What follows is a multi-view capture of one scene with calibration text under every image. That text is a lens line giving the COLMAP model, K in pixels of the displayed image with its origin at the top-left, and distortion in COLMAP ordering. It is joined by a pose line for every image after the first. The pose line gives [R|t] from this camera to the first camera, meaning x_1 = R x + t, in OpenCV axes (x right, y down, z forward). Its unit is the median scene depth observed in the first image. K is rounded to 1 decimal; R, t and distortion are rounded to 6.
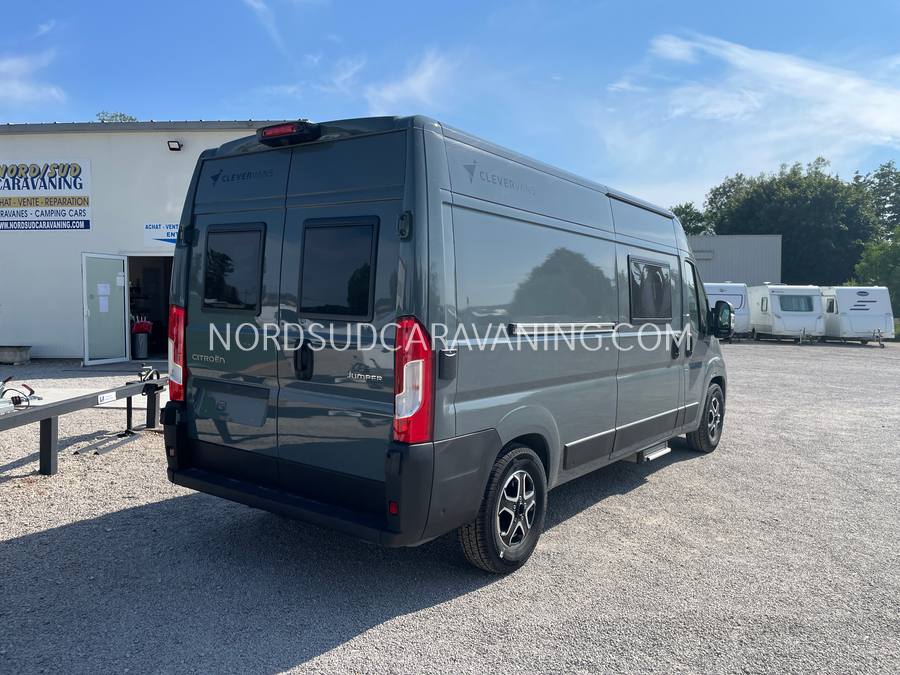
lens RADIAL K [[695.3, 0, 472.5], [0, 695.3, 337.7], [0, 0, 1]] dist [0.088995, -0.120737]
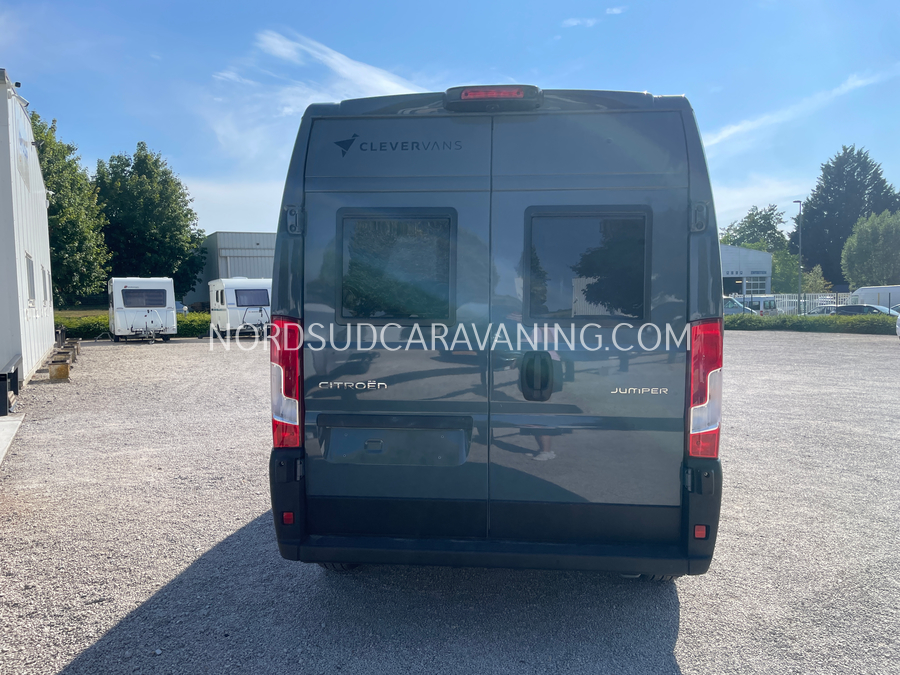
lens RADIAL K [[695.3, 0, 472.5], [0, 695.3, 337.7], [0, 0, 1]] dist [0.088995, -0.120737]
pose [[0.855123, -0.051961, 0.515815, -0.367769], [0.050521, 0.998581, 0.016837, -0.015362], [-0.515958, 0.011662, 0.856535, 0.165712]]
